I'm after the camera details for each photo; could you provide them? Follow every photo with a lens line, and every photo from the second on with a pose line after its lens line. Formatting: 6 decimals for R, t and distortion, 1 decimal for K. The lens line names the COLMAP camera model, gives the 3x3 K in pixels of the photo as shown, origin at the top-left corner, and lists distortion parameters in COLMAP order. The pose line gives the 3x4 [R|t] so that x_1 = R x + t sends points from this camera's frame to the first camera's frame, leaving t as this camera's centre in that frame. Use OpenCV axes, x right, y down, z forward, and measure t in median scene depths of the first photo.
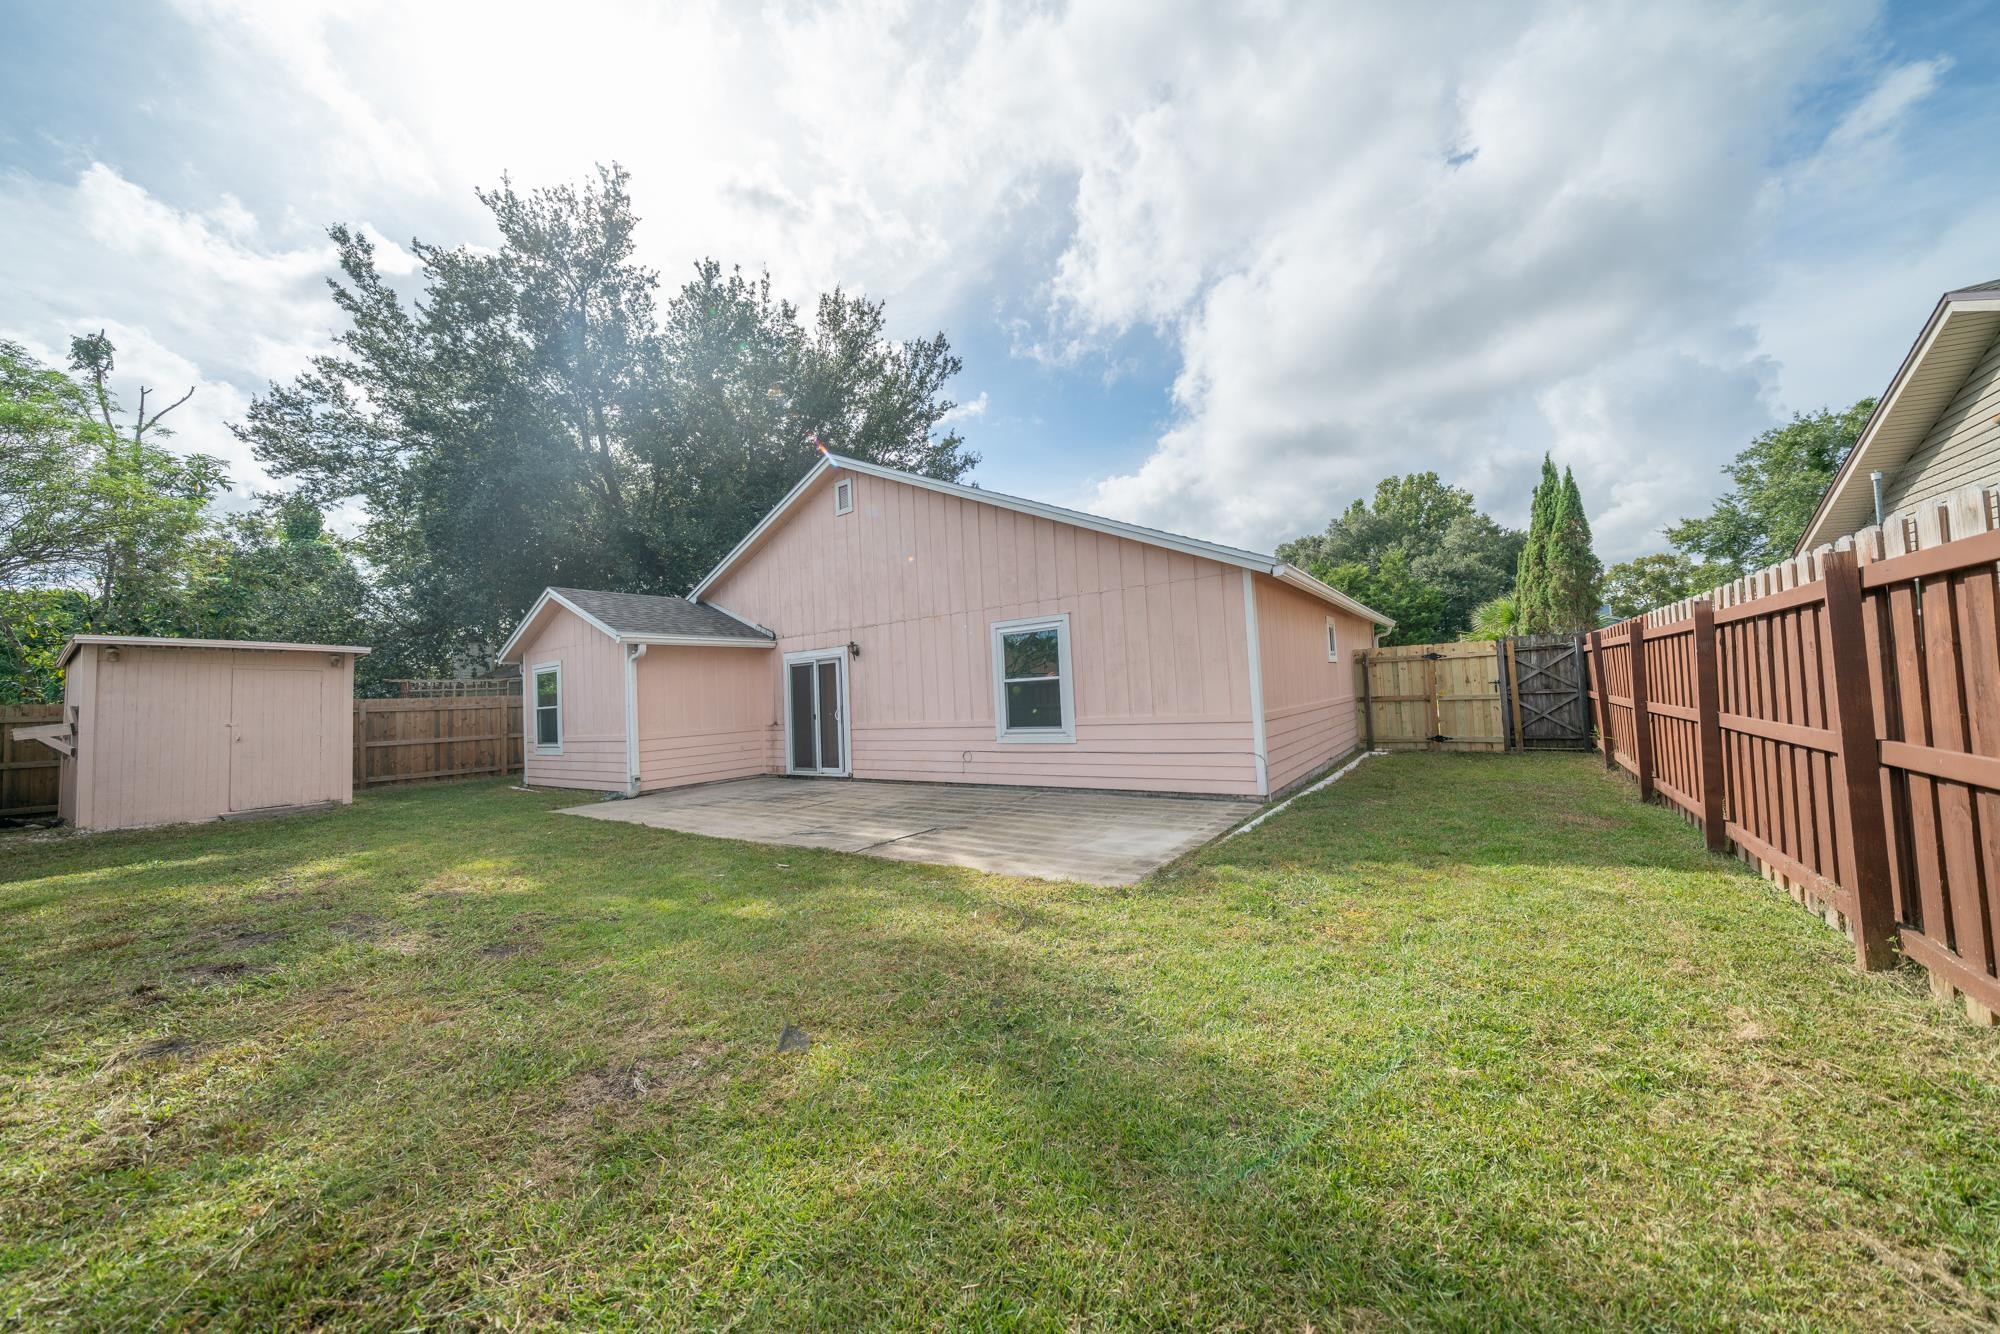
lens RADIAL K [[680.5, 0, 1018.0], [0, 680.5, 673.7], [0, 0, 1]] dist [-0.008243, 0.000331]
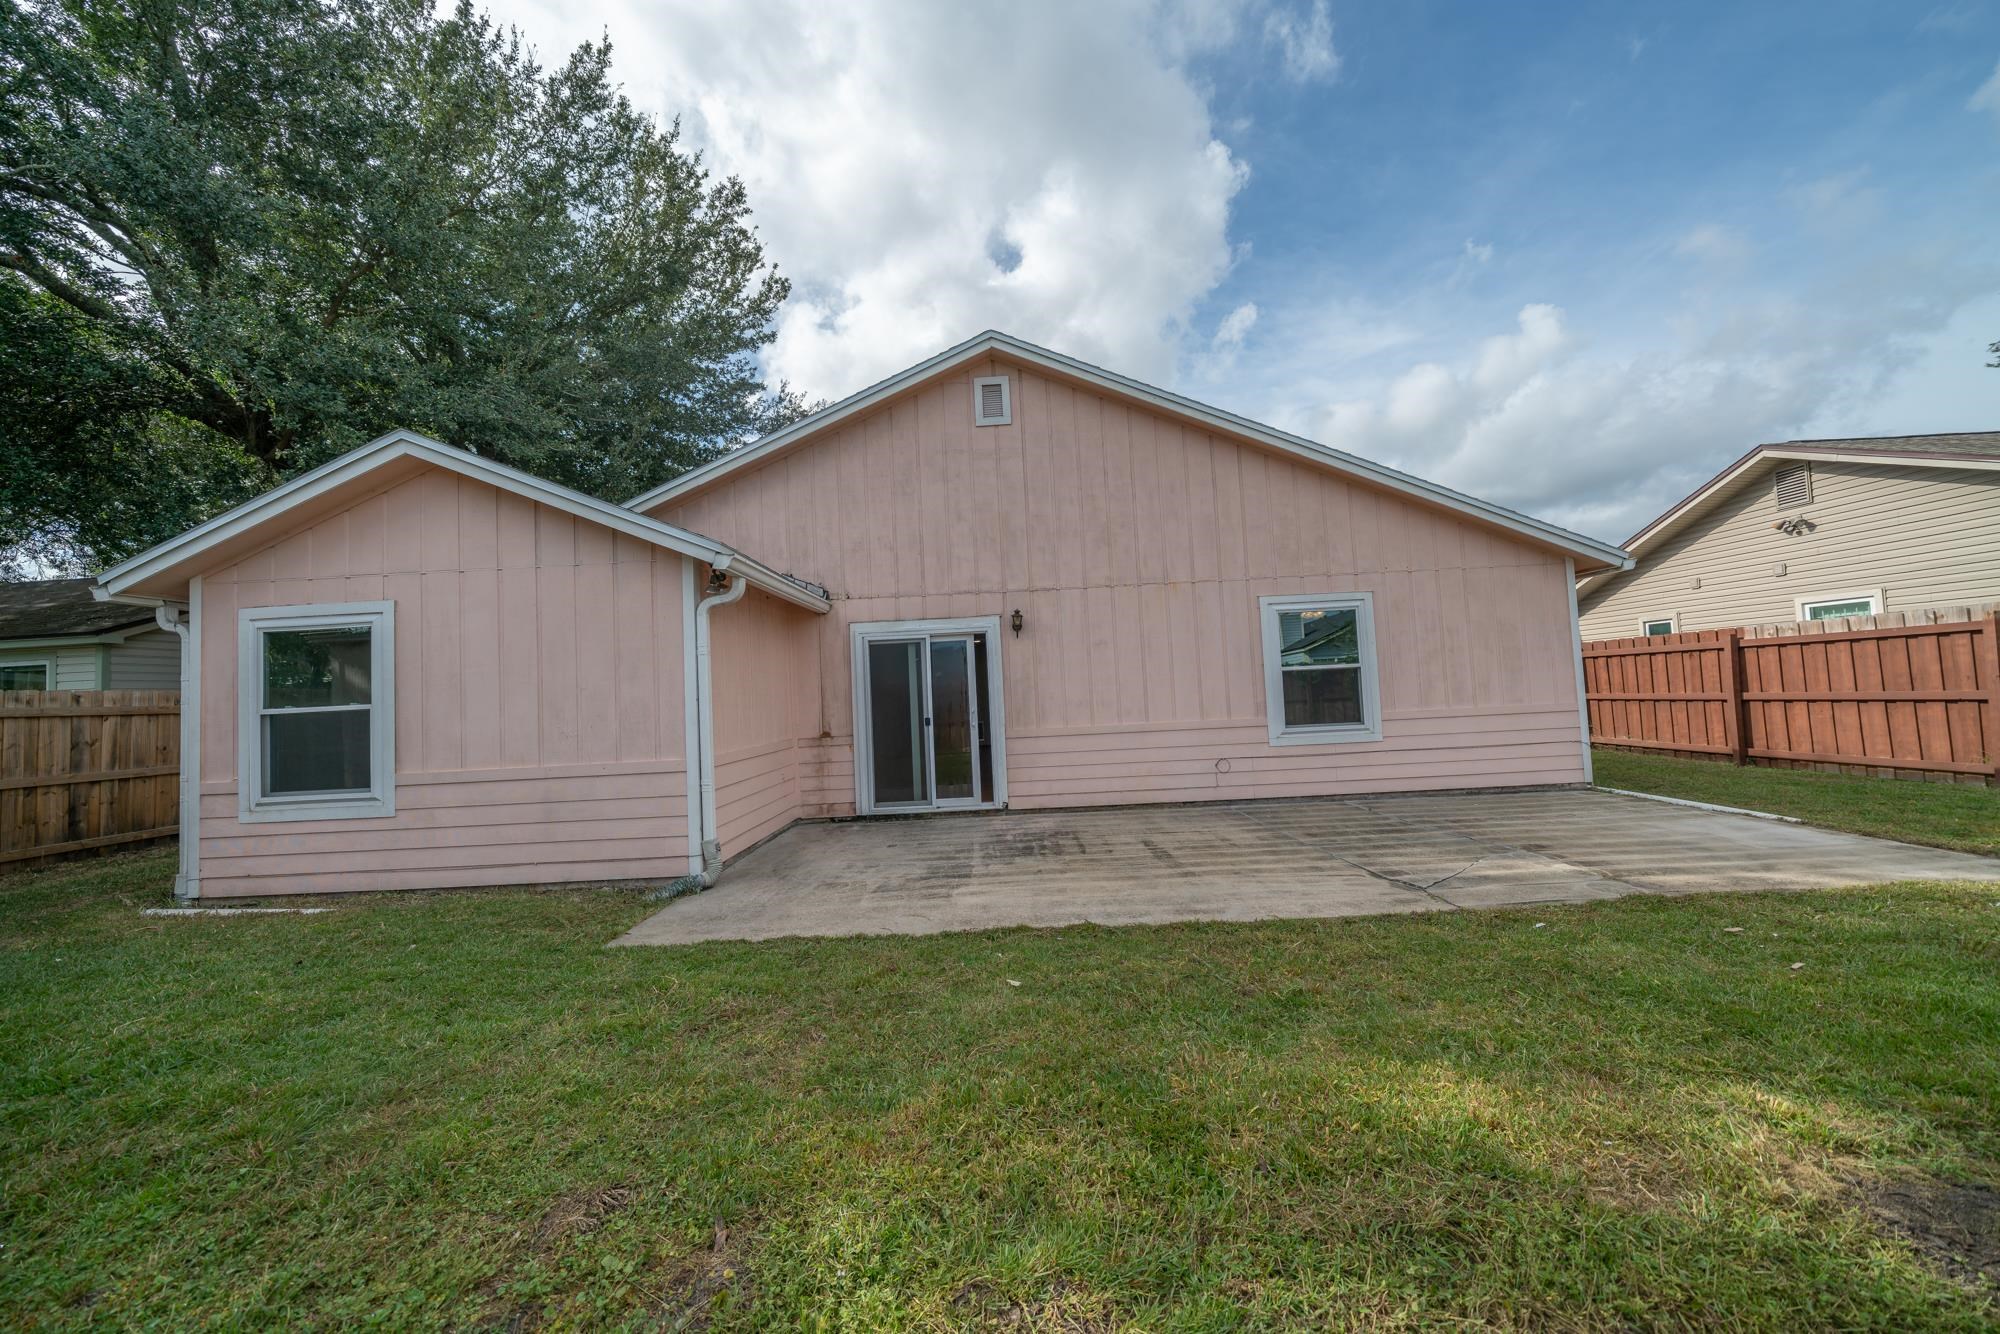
lens RADIAL K [[680.5, 0, 1005.6], [0, 680.5, 664.9], [0, 0, 1]] dist [-0.008243, 0.000331]
pose [[0.822333, 0.034166, 0.567980, -0.641717], [-0.012385, 0.999034, -0.042164, 0.037845], [-0.568871, 0.027638, 0.821962, 0.440556]]
